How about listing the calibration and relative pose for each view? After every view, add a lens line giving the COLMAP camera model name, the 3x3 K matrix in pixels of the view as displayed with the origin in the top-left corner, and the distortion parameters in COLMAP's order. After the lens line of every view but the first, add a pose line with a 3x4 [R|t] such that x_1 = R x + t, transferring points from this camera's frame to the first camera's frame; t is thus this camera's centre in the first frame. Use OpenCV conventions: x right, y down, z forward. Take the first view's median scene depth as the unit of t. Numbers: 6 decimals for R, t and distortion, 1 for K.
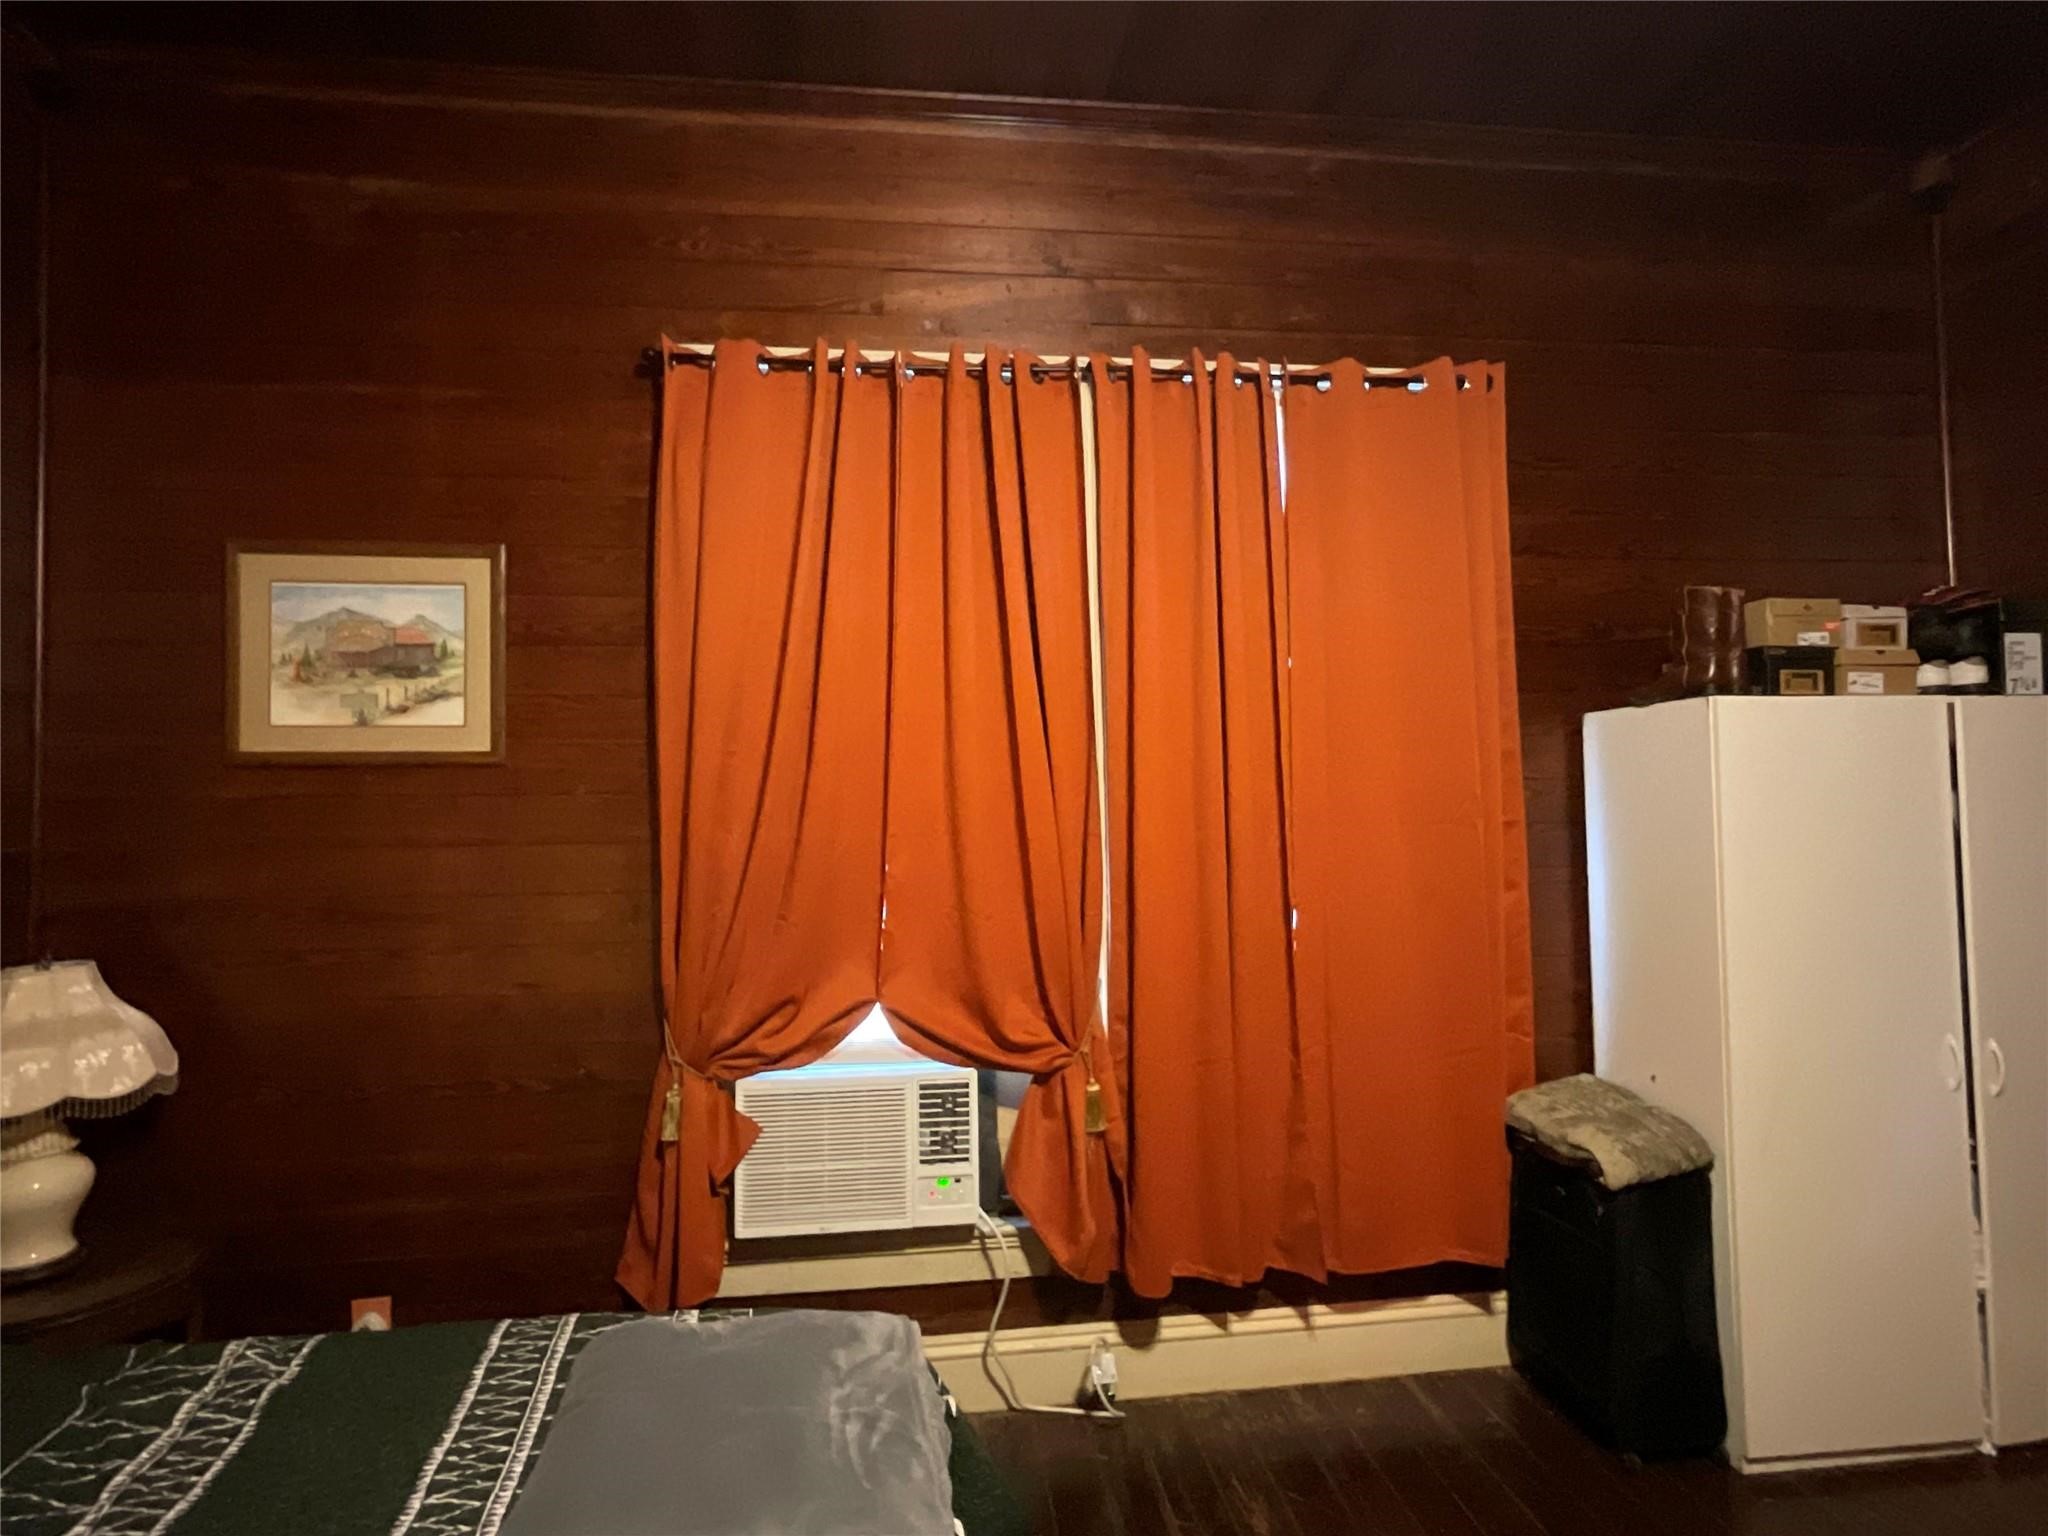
lens RADIAL K [[1080.6, 0, 1024.0], [0, 1080.6, 768.0], [0, 0, 1]] dist [0.002745, 0.000571]
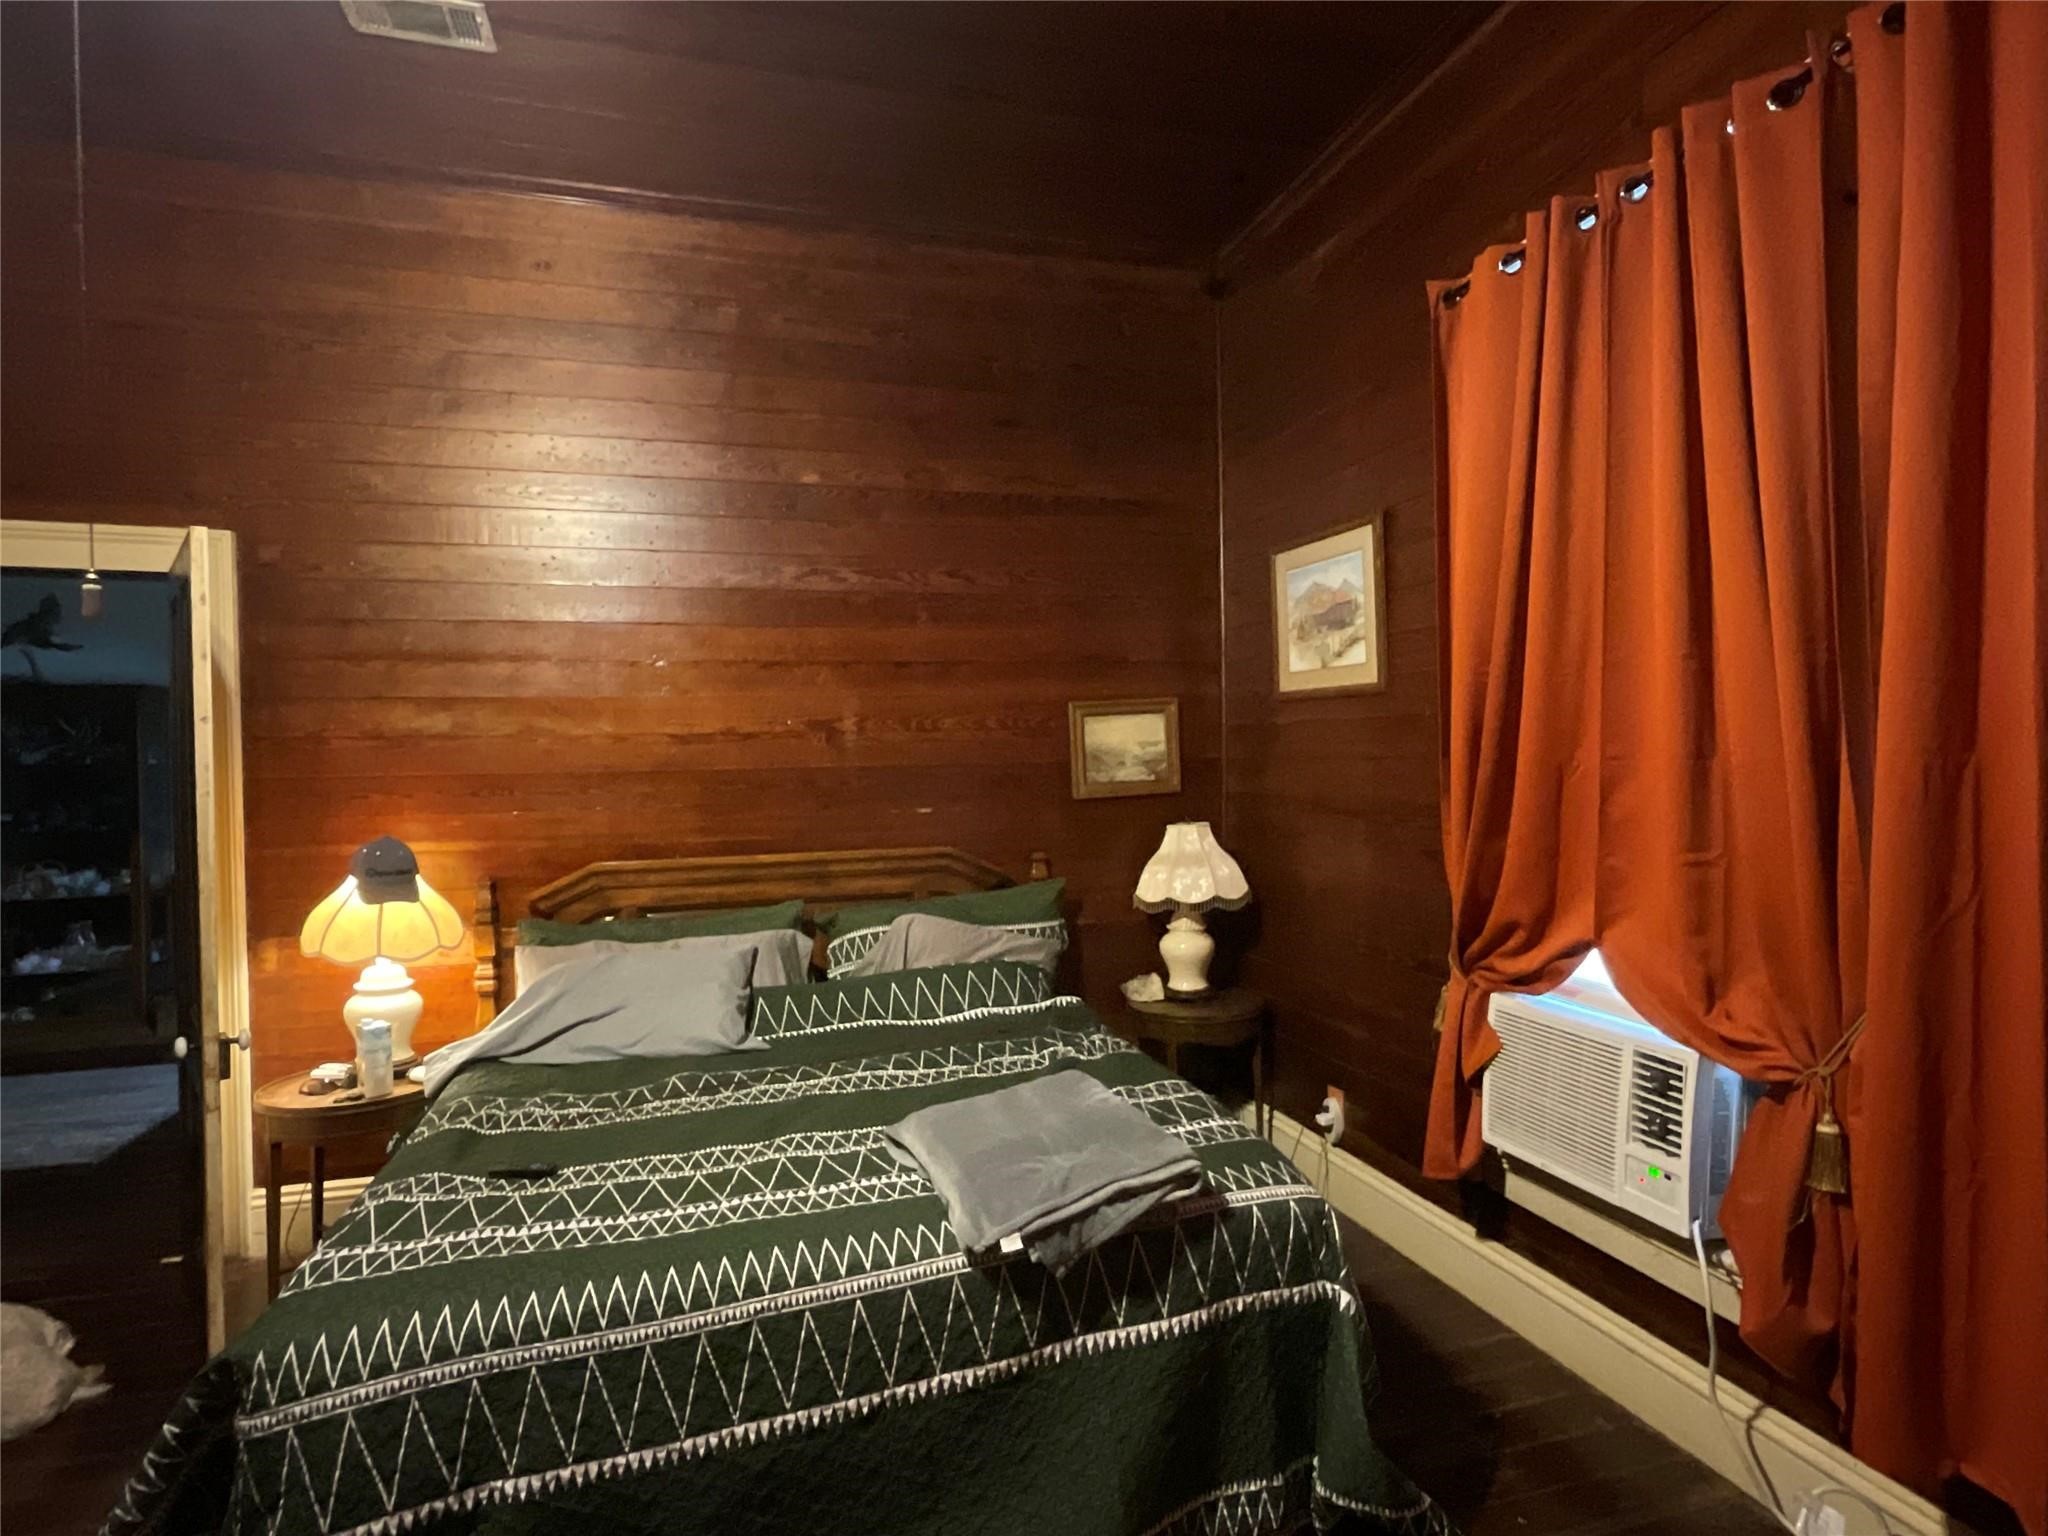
lens RADIAL K [[1080.6, 0, 1024.0], [0, 1080.6, 768.0], [0, 0, 1]] dist [0.002745, 0.000571]
pose [[0.181400, 0.028521, -0.982996, 0.646047], [0.054314, 0.997763, 0.038972, 0.011728], [0.981908, -0.060460, 0.179445, 0.387966]]
